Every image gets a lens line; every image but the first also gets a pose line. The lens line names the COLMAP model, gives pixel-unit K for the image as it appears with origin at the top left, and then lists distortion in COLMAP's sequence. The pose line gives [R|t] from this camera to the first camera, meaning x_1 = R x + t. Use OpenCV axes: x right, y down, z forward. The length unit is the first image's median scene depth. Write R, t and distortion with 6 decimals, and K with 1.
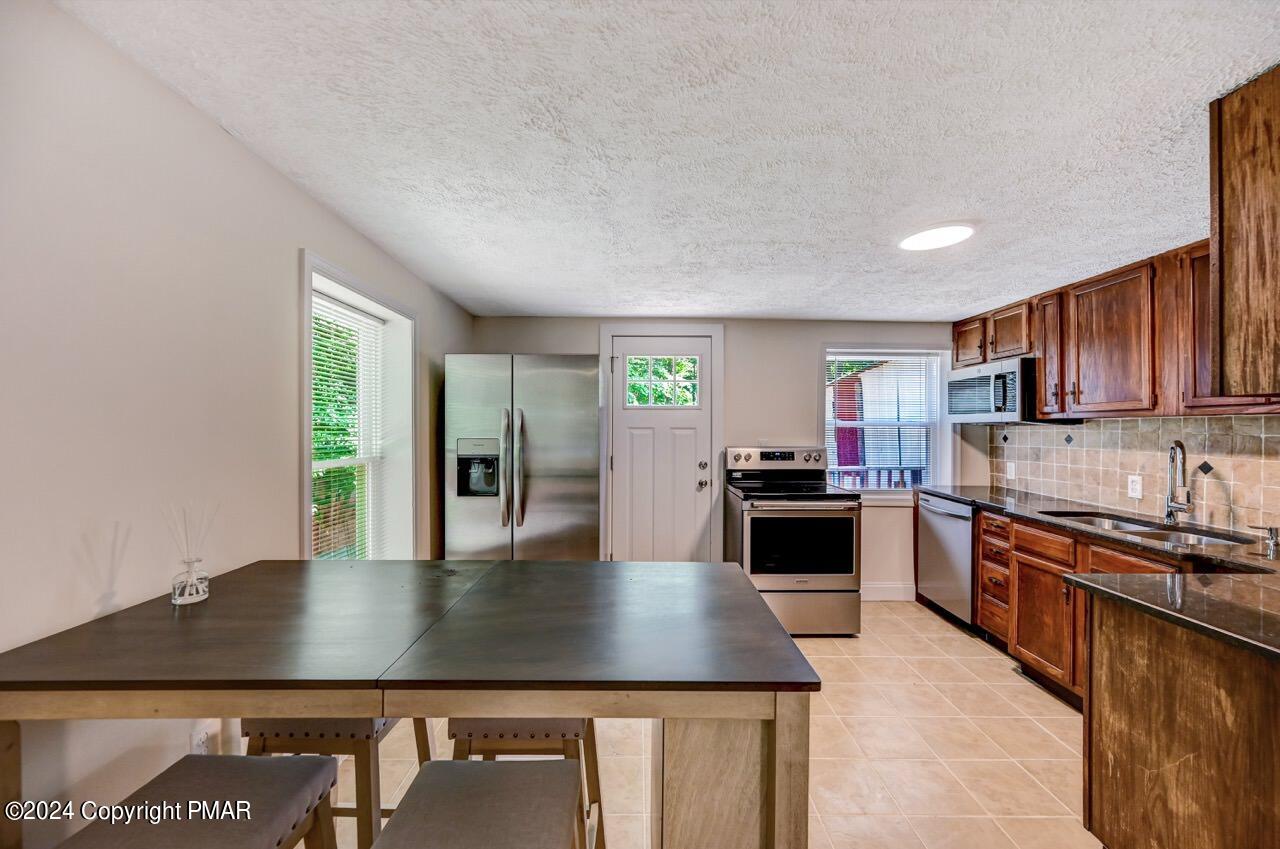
lens RADIAL K [[507.3, 0, 640.0], [0, 507.3, 424.5], [0, 0, 1]] dist [-0.000536, 0.000028]
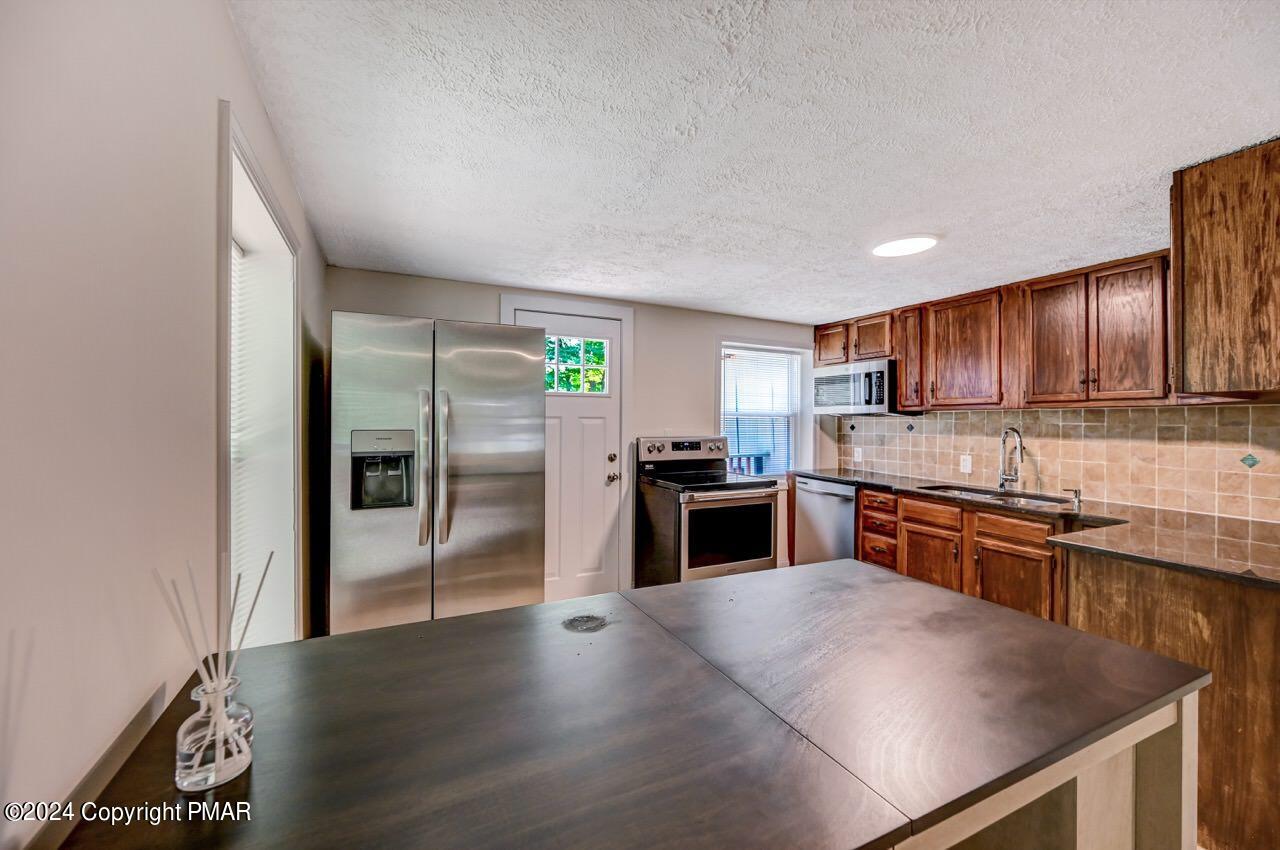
lens RADIAL K [[515.4, 0, 637.4], [0, 515.4, 414.9], [0, 0, 1]] dist [-0.000494, -0.000063]
pose [[0.902695, 0.006493, 0.430233, -0.312443], [-0.005657, 0.999979, -0.003222, 0.006325], [-0.430245, 0.000475, 0.902712, 0.167391]]
